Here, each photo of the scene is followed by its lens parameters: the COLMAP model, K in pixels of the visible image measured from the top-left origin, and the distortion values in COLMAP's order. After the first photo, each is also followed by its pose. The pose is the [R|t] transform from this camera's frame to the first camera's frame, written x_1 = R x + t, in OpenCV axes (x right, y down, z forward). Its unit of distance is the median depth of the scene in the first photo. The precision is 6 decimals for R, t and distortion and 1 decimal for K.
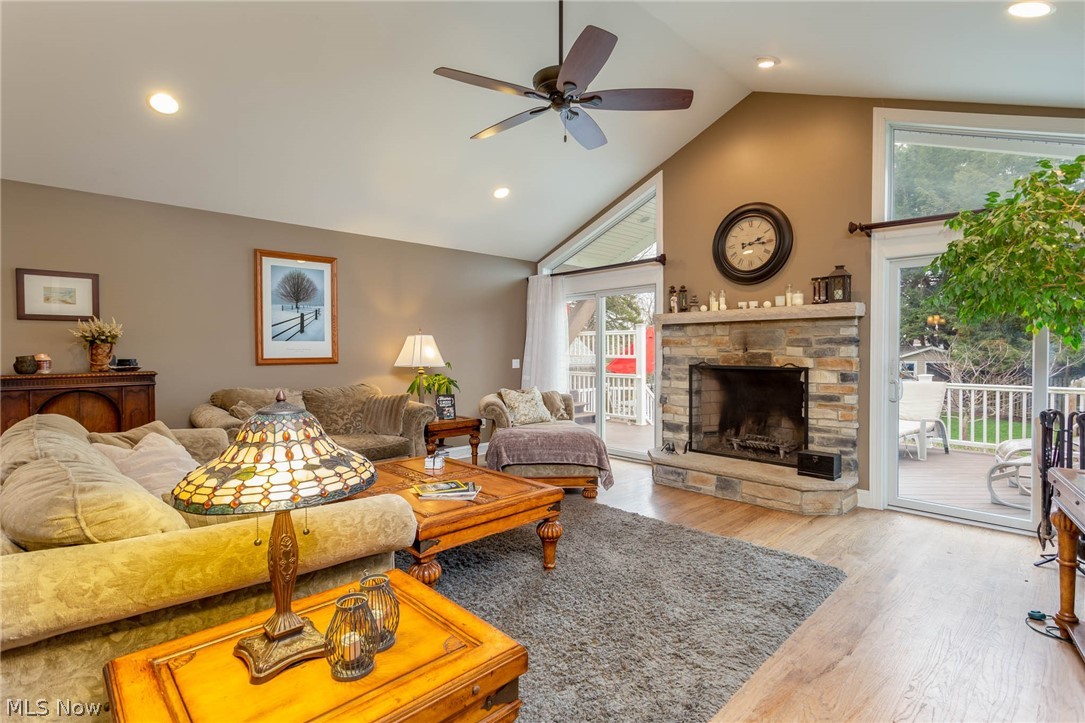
lens RADIAL K [[522.9, 0, 543.9], [0, 522.9, 358.5], [0, 0, 1]] dist [0.000636, 0.000251]
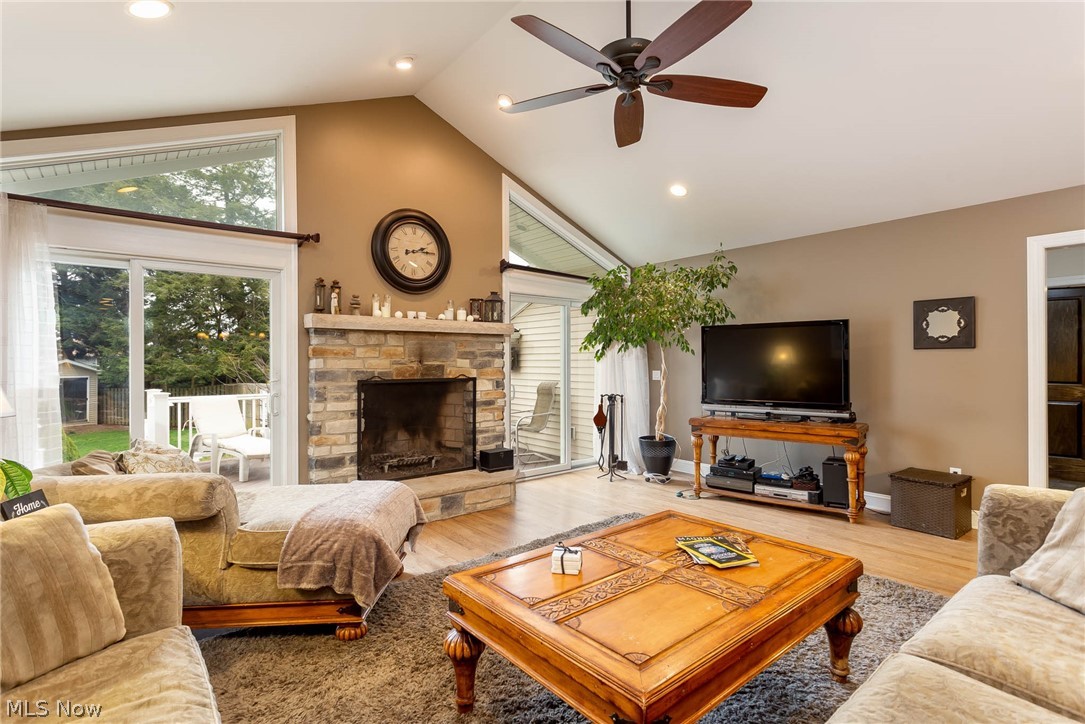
lens RADIAL K [[522.9, 0, 543.2], [0, 522.9, 360.7], [0, 0, 1]] dist [0.000636, 0.000251]
pose [[0.073316, 0.002995, 0.997304, -0.562848], [0.020612, 0.999777, -0.004517, -0.009995], [-0.997096, 0.020887, 0.073238, 0.717098]]
